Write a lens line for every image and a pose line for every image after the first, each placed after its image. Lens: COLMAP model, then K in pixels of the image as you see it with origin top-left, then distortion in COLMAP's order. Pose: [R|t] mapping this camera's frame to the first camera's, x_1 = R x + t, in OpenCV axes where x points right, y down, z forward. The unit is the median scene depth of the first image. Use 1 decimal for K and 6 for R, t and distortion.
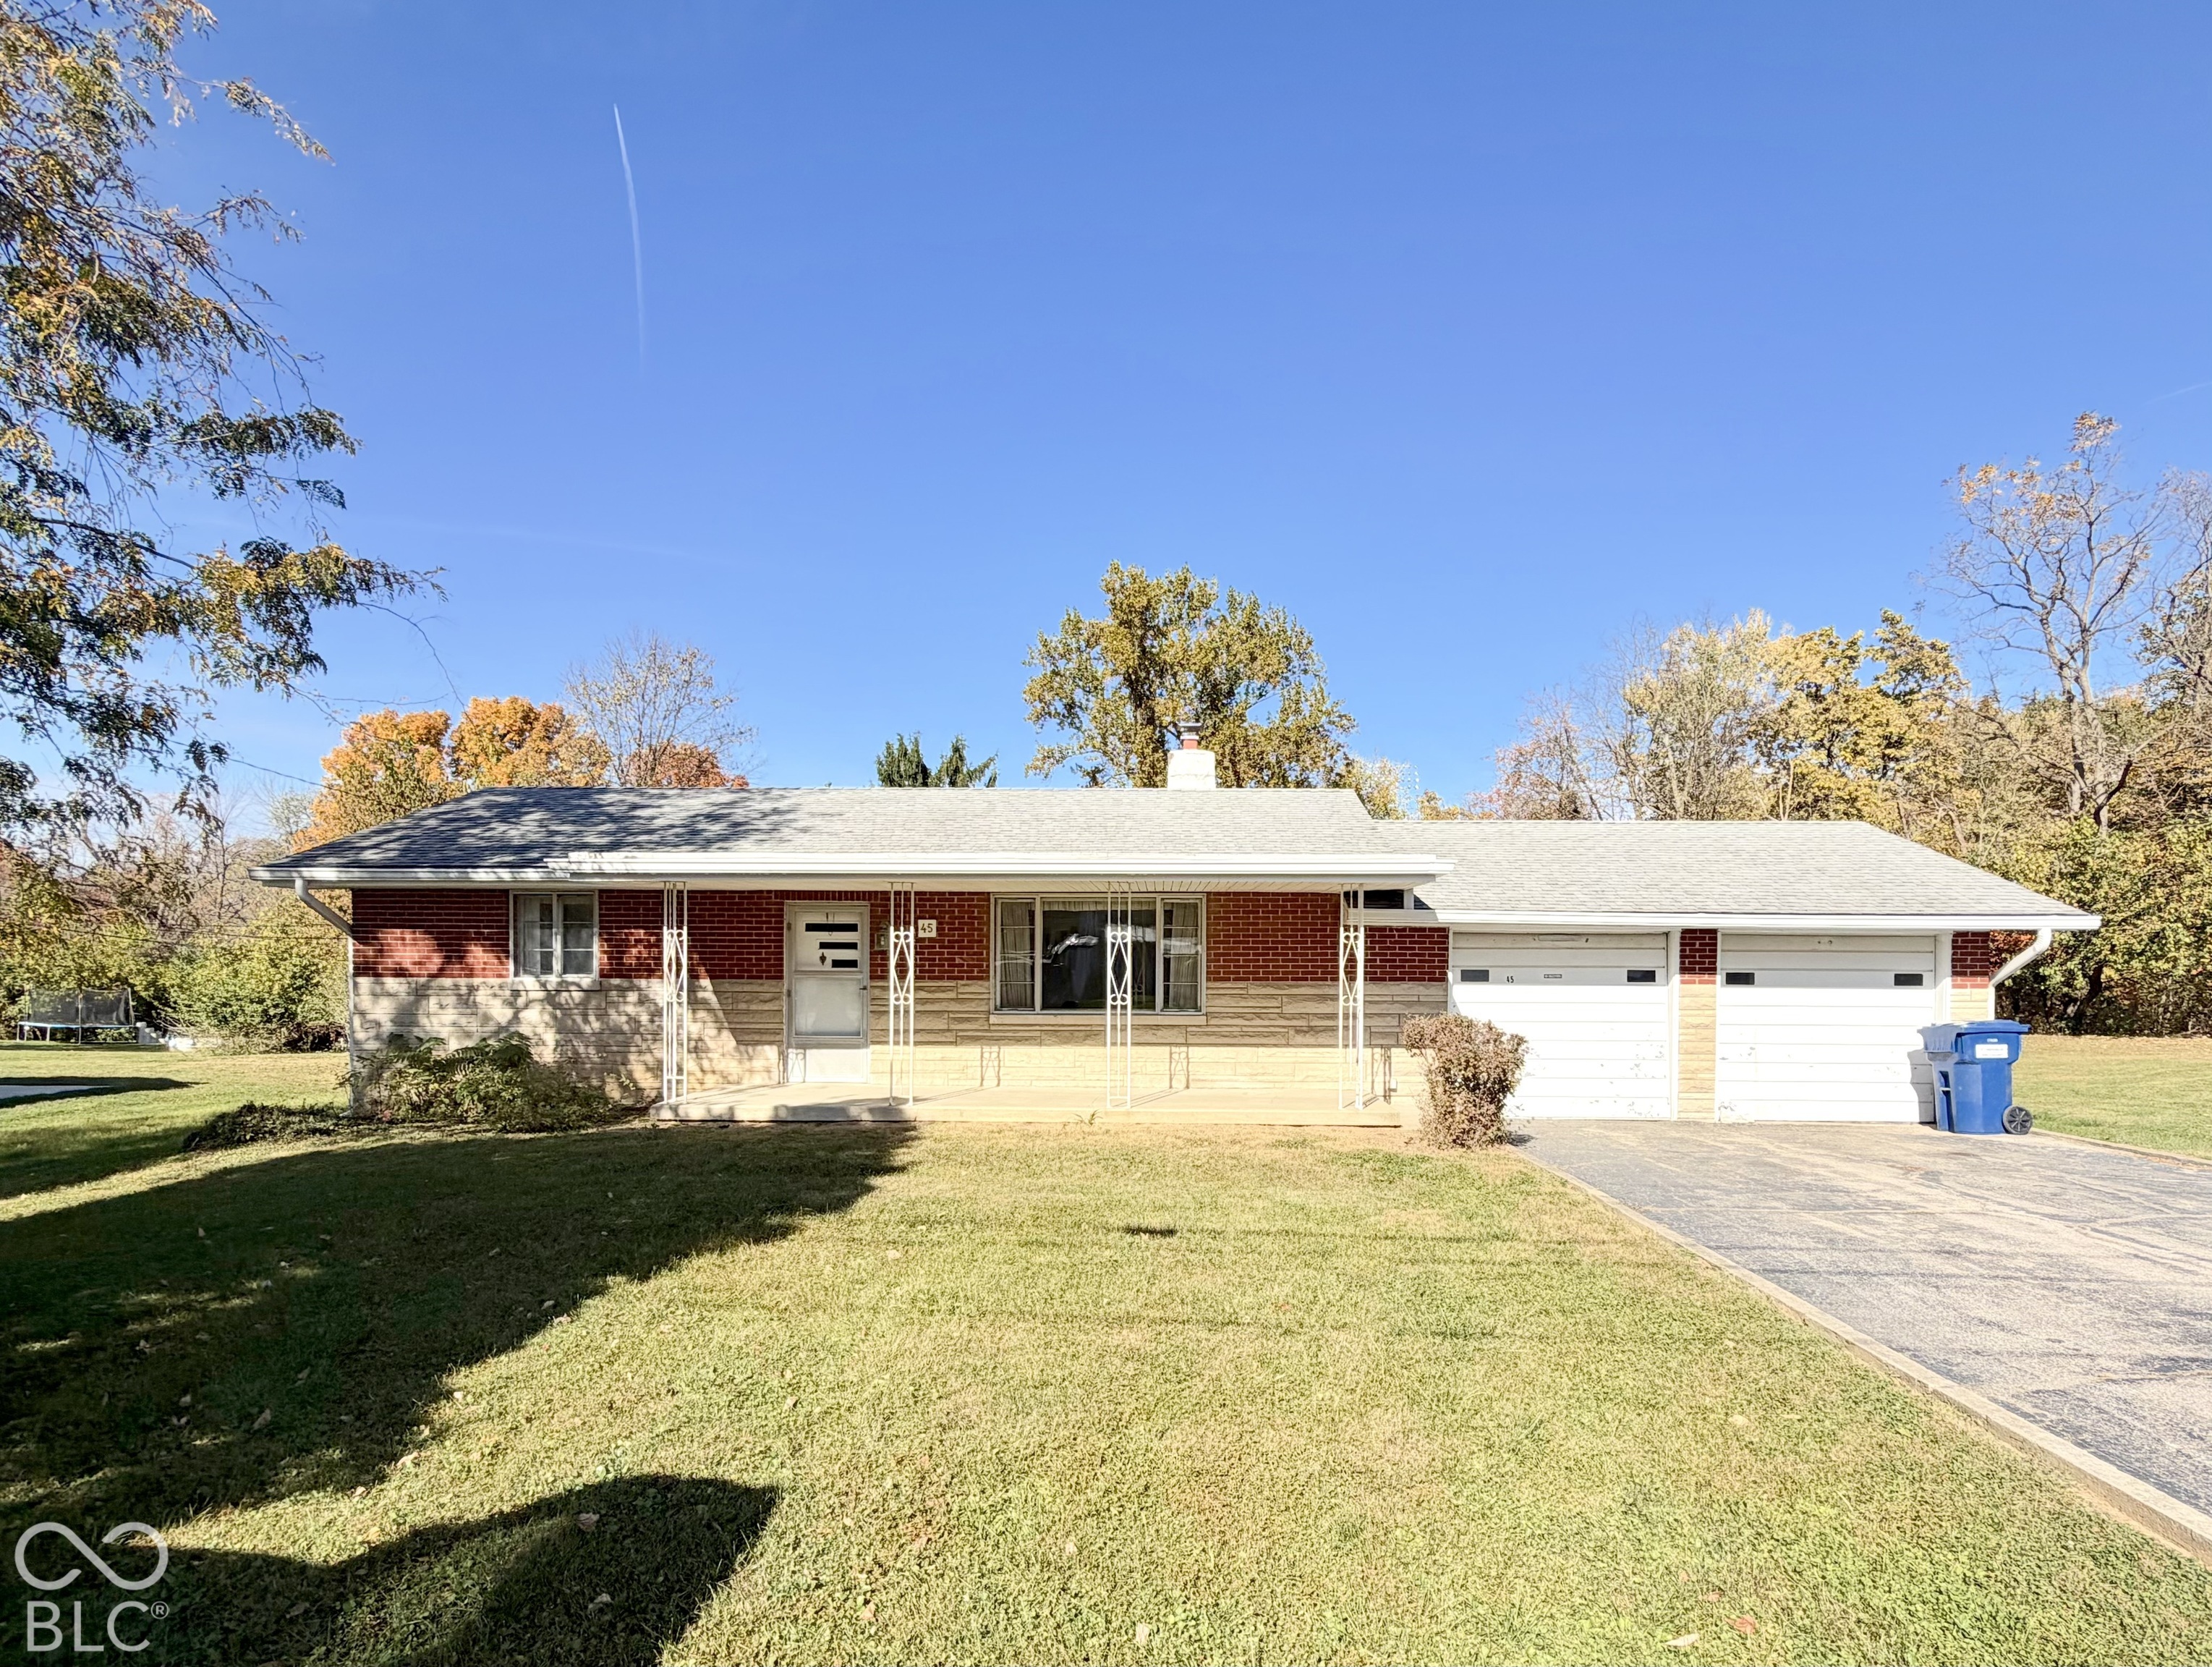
lens RADIAL K [[1228.1, 0, 1108.3], [0, 1228.1, 1004.1], [0, 0, 1]] dist [0.002400, 0.000031]
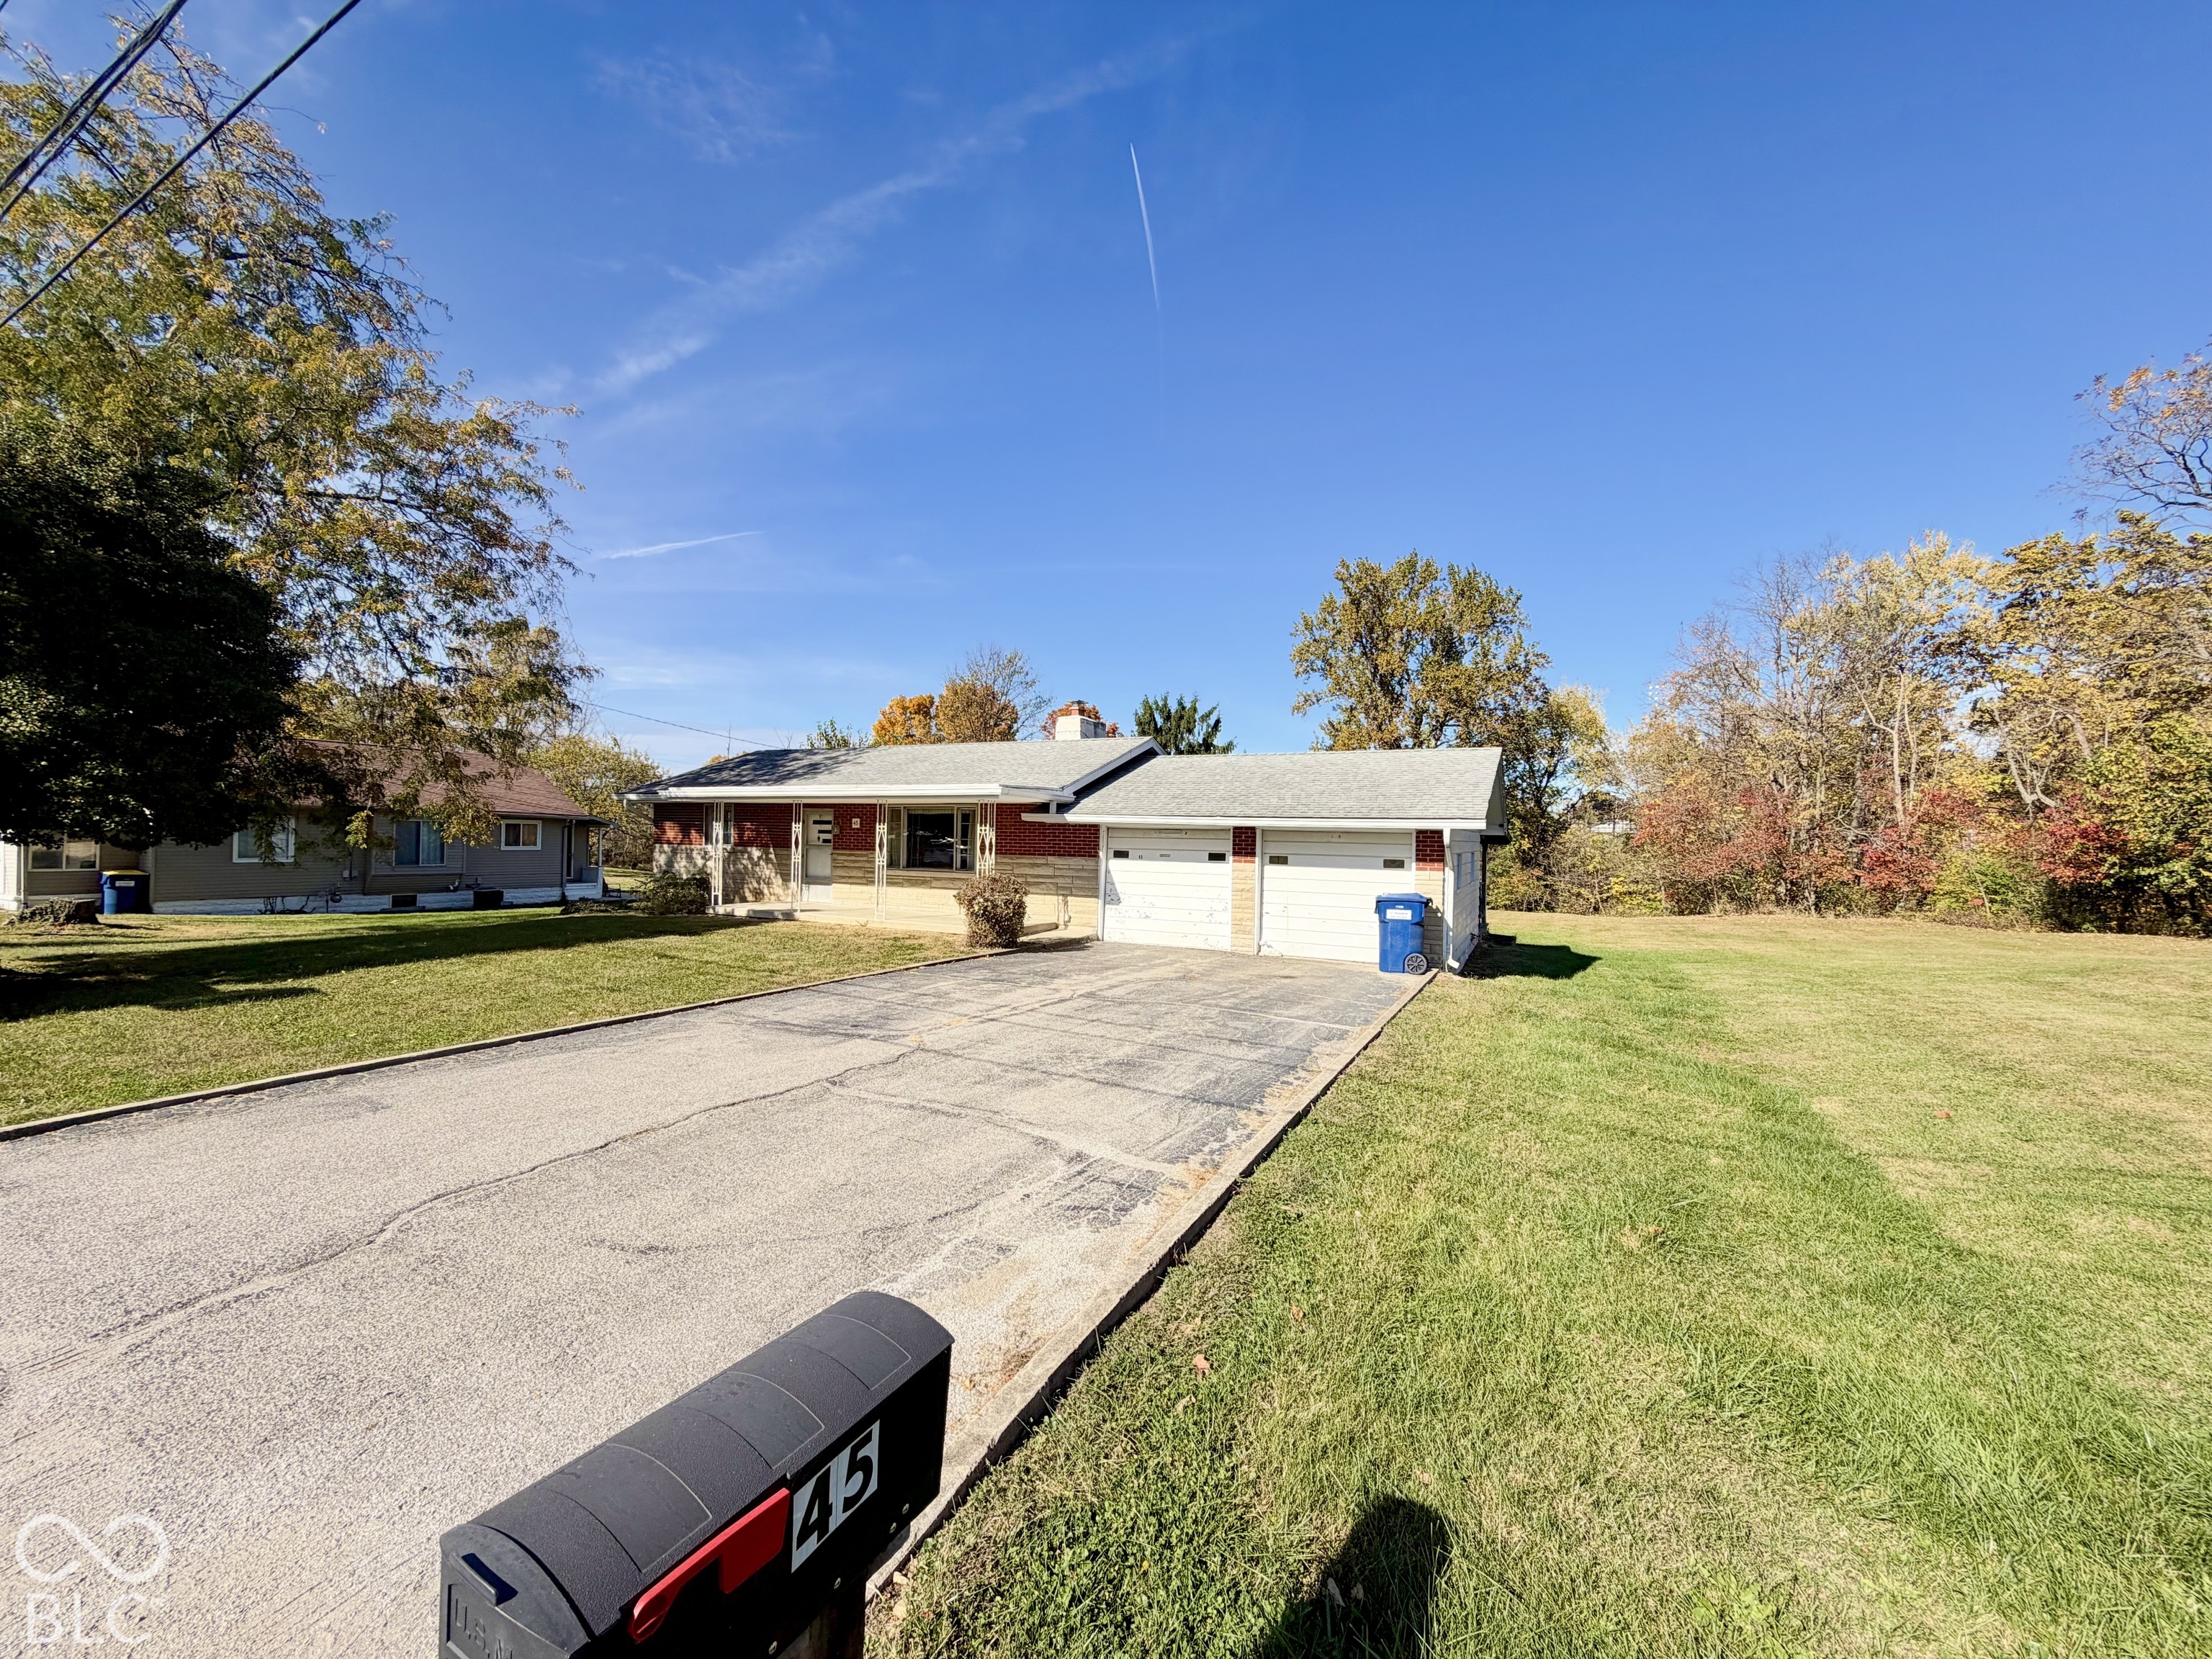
lens RADIAL K [[894.0, 0, 1091.8], [0, 894.0, 863.8], [0, 0, 1]] dist [0.001121, 0.000129]
pose [[0.897462, 0.026128, -0.440318, 0.780948], [-0.032066, 0.999467, -0.006051, -0.002210], [0.439925, 0.019550, 0.897822, -0.079190]]
